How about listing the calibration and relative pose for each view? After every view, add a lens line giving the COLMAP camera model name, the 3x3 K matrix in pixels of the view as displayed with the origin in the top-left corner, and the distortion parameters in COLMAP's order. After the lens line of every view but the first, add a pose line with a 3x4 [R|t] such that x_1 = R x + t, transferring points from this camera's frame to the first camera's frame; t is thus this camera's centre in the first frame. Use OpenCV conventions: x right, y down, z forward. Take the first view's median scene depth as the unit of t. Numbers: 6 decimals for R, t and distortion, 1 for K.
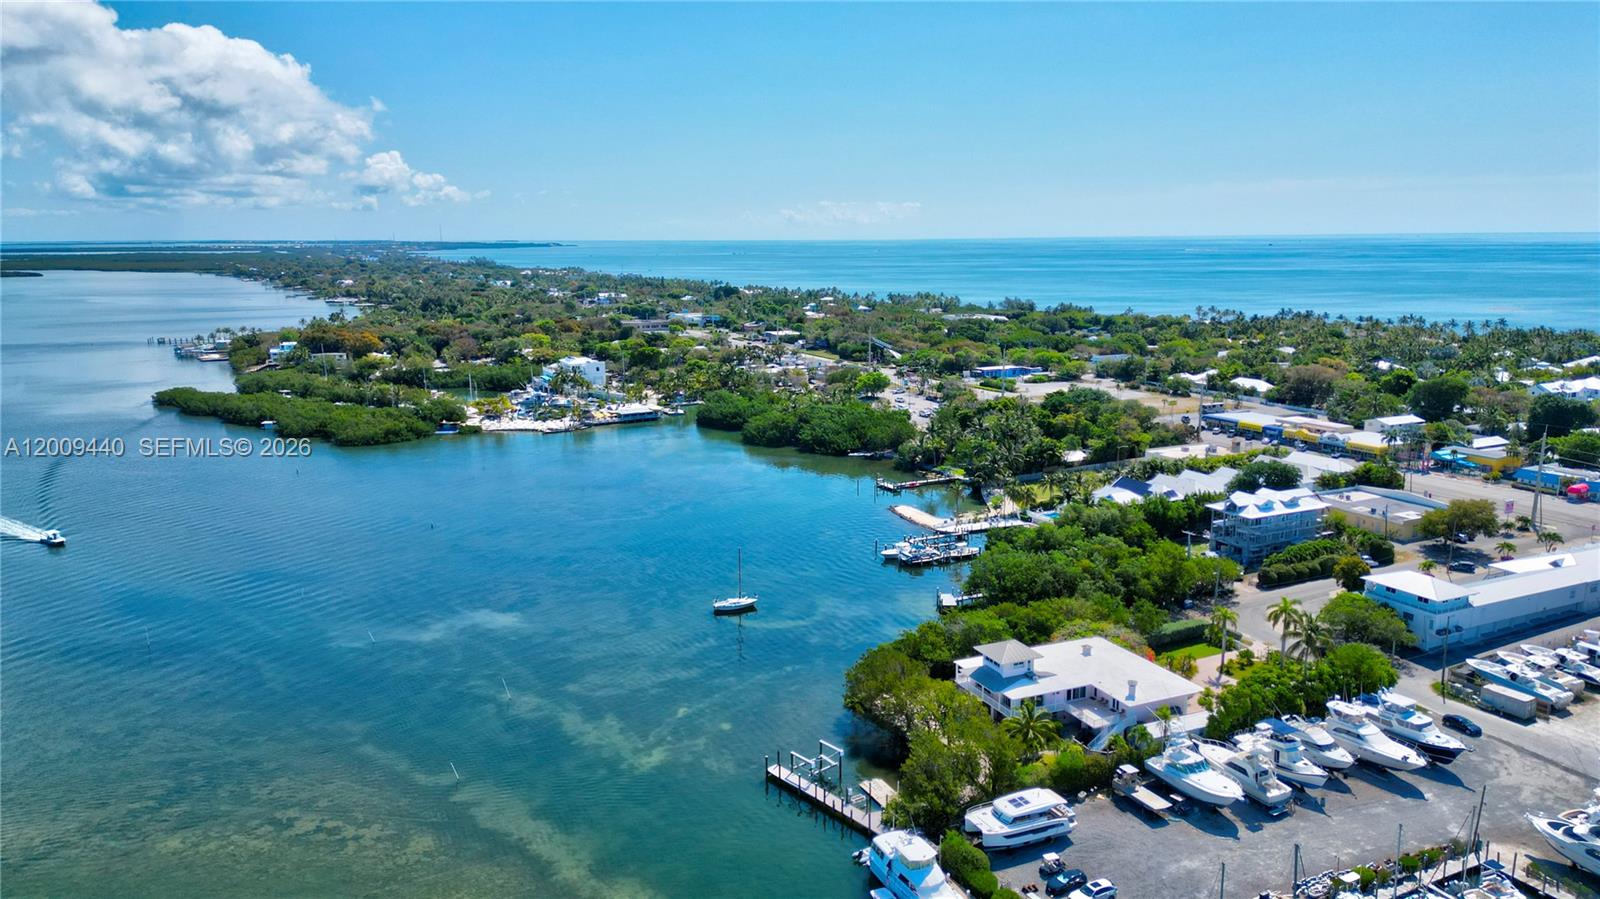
lens RADIAL K [[1113.1, 0, 800.0], [0, 1113.1, 449.5], [0, 0, 1]] dist [0.031049, -0.003116]
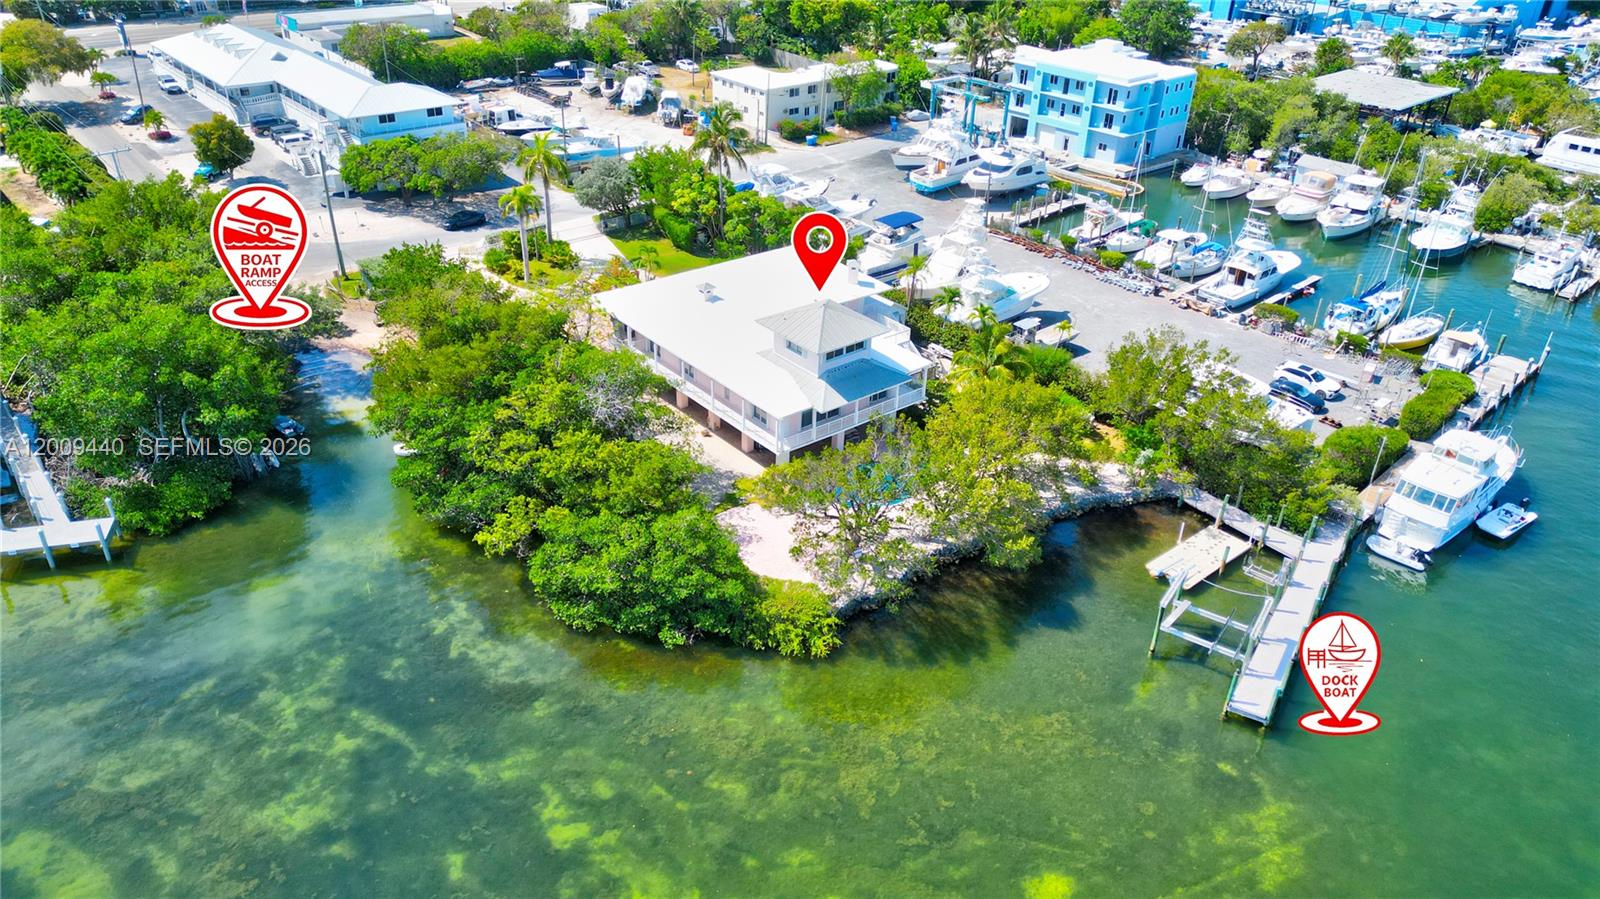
lens RADIAL K [[1113.1, 0, 800.0], [0, 1113.1, 449.5], [0, 0, 1]] dist [0.031049, -0.003116]
pose [[-0.265915, -0.487231, 0.831802, -0.251499], [0.151319, 0.831075, 0.535179, -0.042441], [-0.952046, 0.268180, -0.147268, 1.067530]]
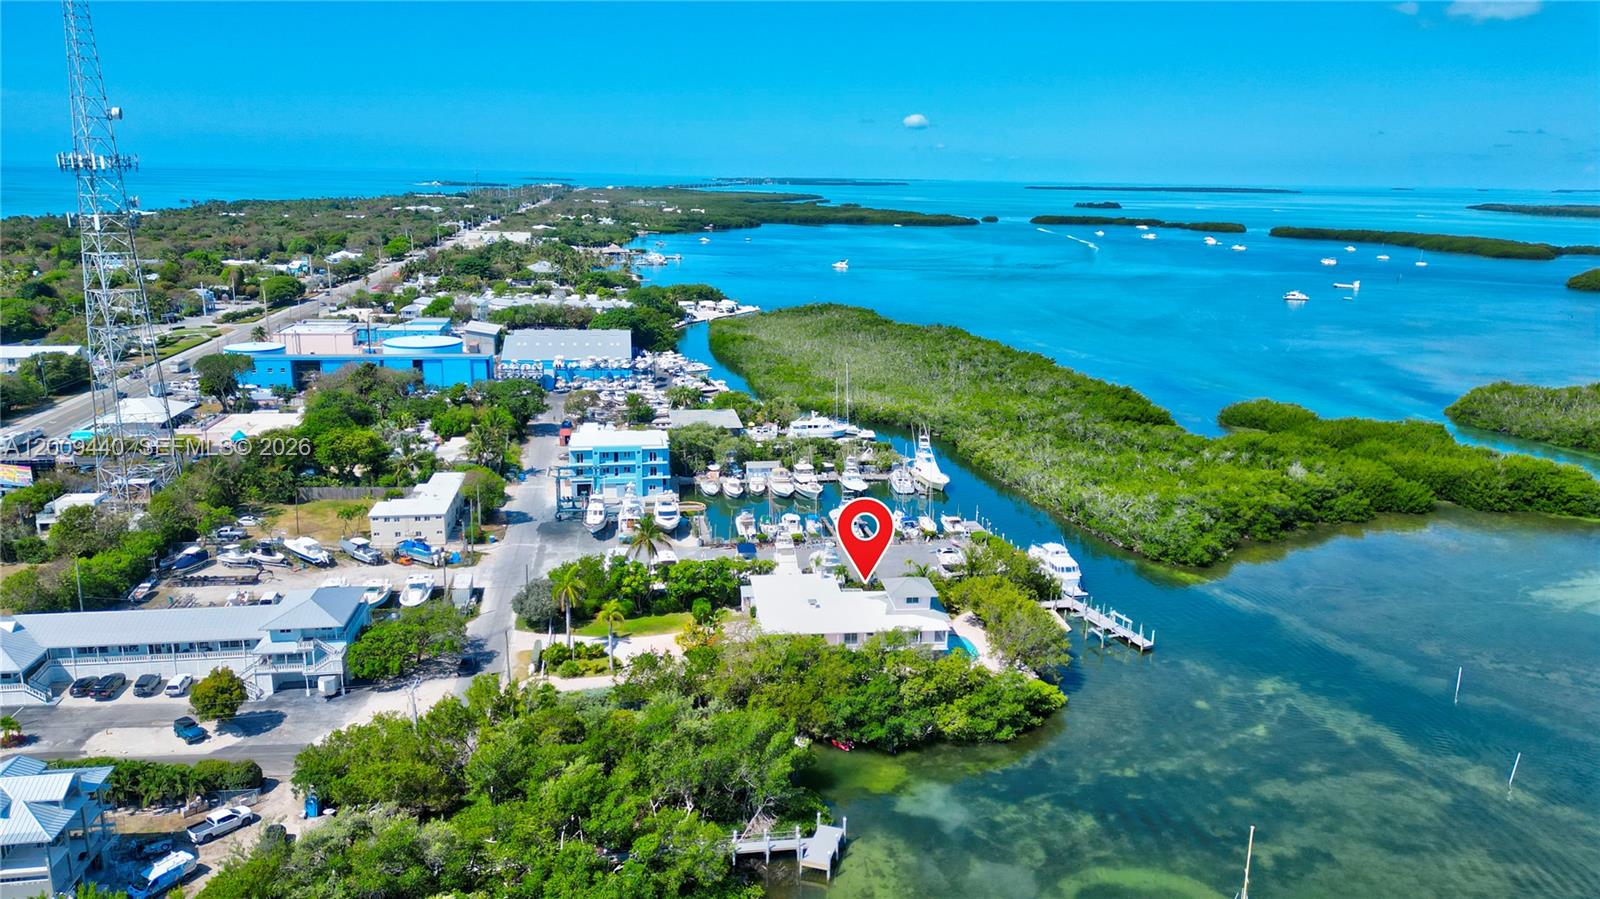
lens RADIAL K [[1113.1, 0, 800.0], [0, 1113.1, 449.5], [0, 0, 1]] dist [0.031049, -0.003116]
pose [[-0.955273, -0.081619, 0.284240, 0.005450], [0.043353, 0.912125, 0.407613, -0.336839], [-0.292531, 0.401704, -0.867790, 1.797922]]
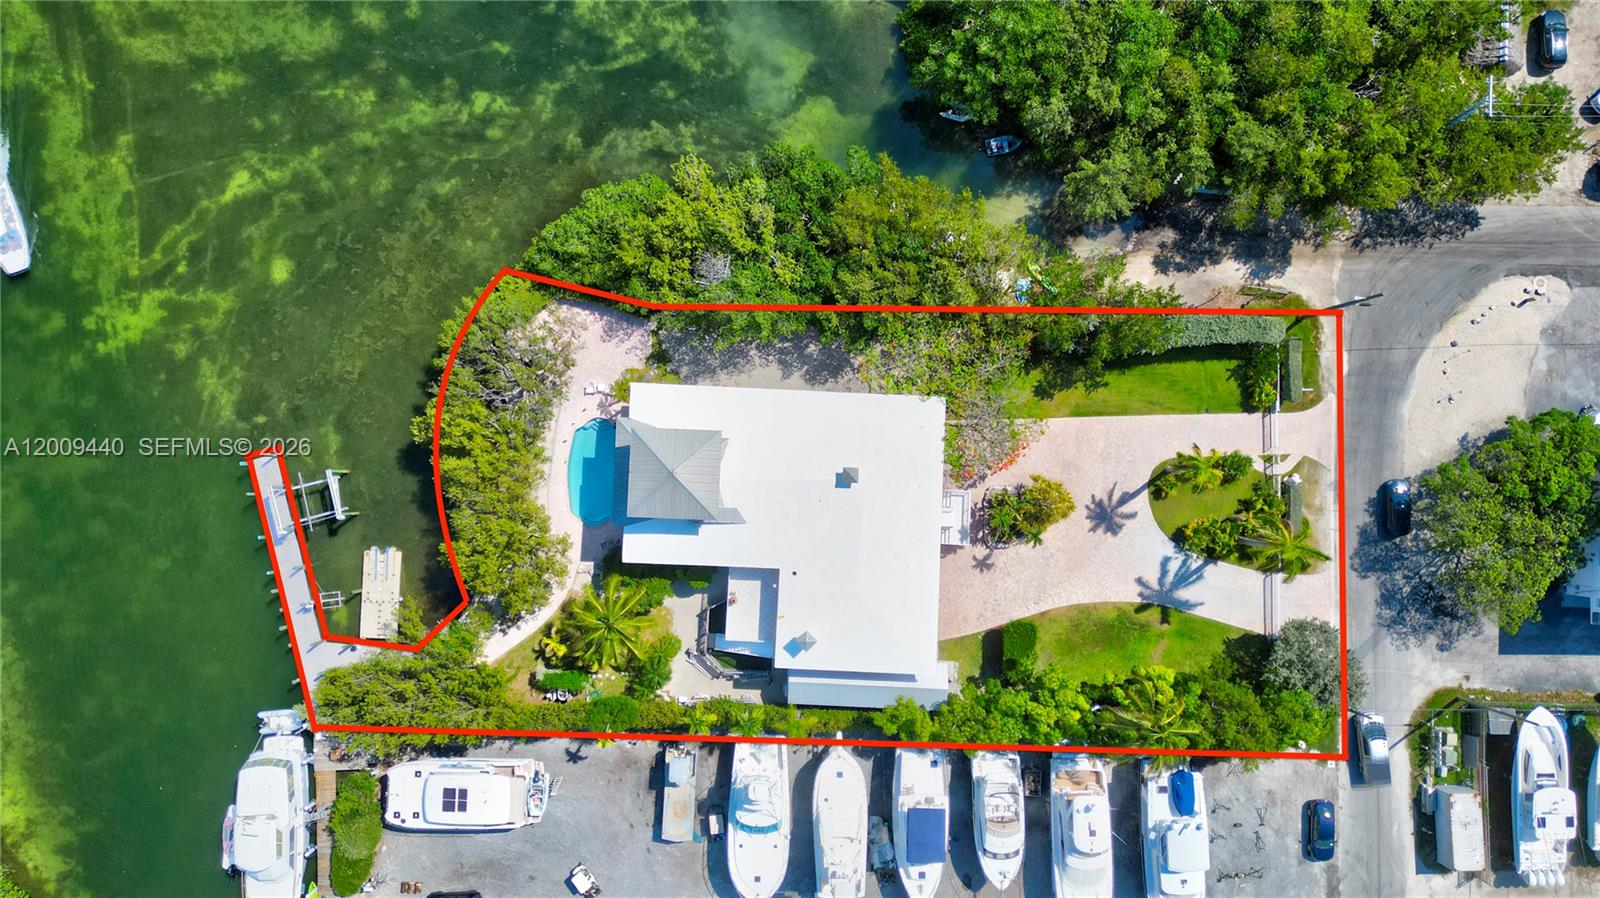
lens RADIAL K [[1113.1, 0, 800.0], [0, 1113.1, 449.0], [0, 0, 1]] dist [0.031049, -0.003116]
pose [[0.895436, 0.445116, -0.008158, 0.235187], [-0.095002, 0.208953, 0.973300, -0.354296], [0.434936, -0.870753, 0.229391, 0.884330]]
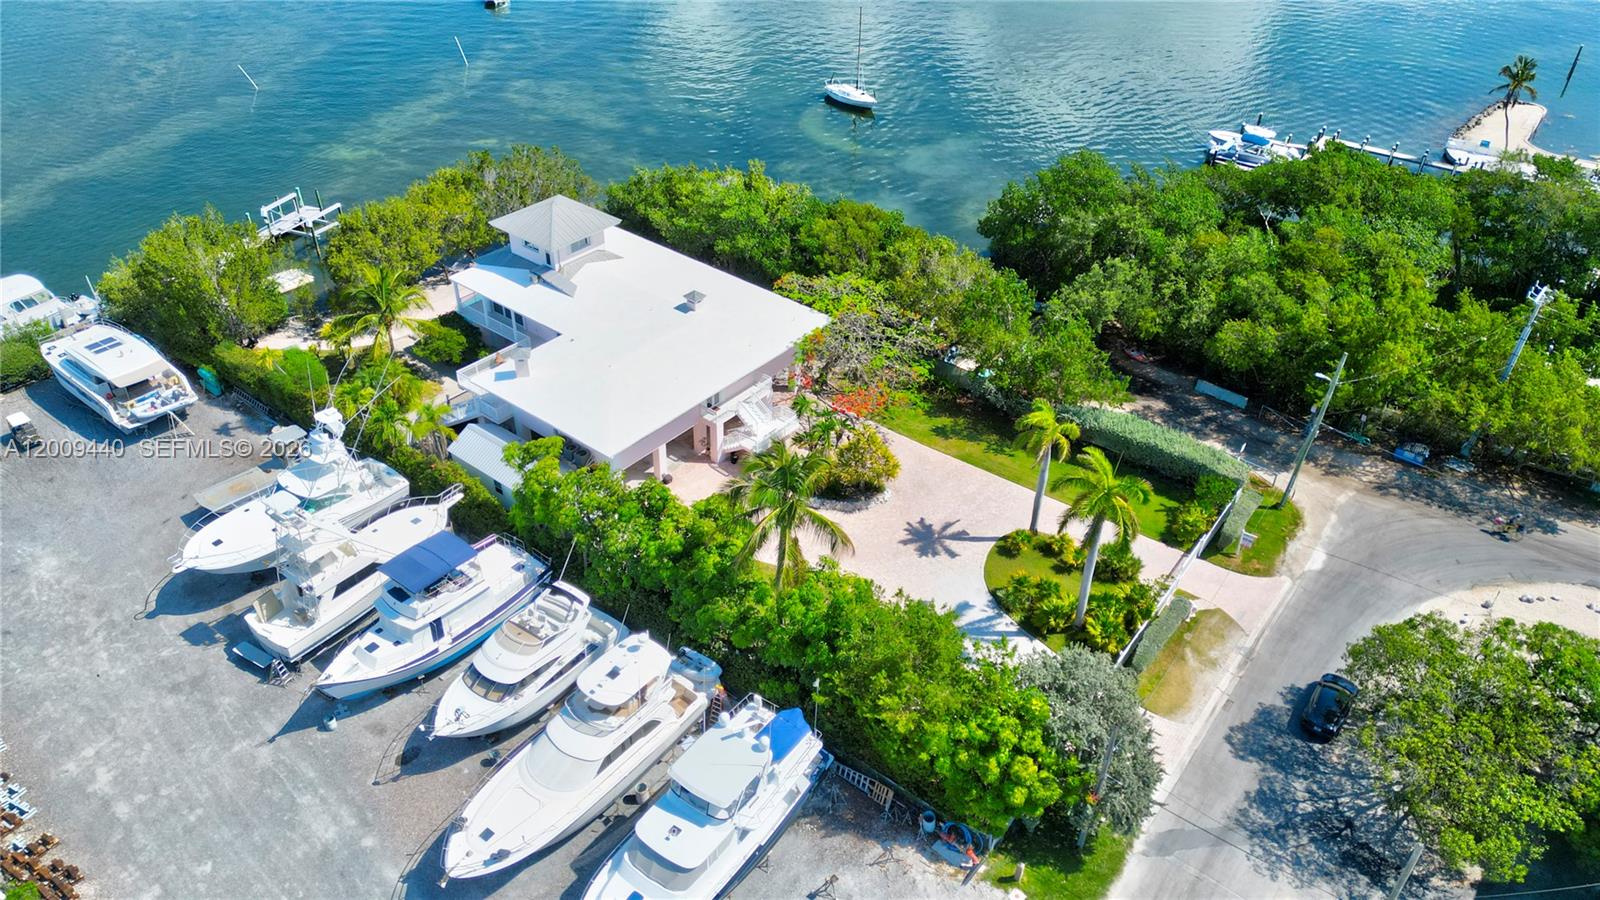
lens RADIAL K [[1113.1, 0, 800.0], [0, 1113.1, 450.0], [0, 0, 1]] dist [0.031049, -0.003116]
pose [[0.459104, 0.540658, -0.704920, 0.665922], [-0.196896, 0.835679, 0.512711, -0.026801], [0.866288, -0.096592, 0.490117, 0.801867]]
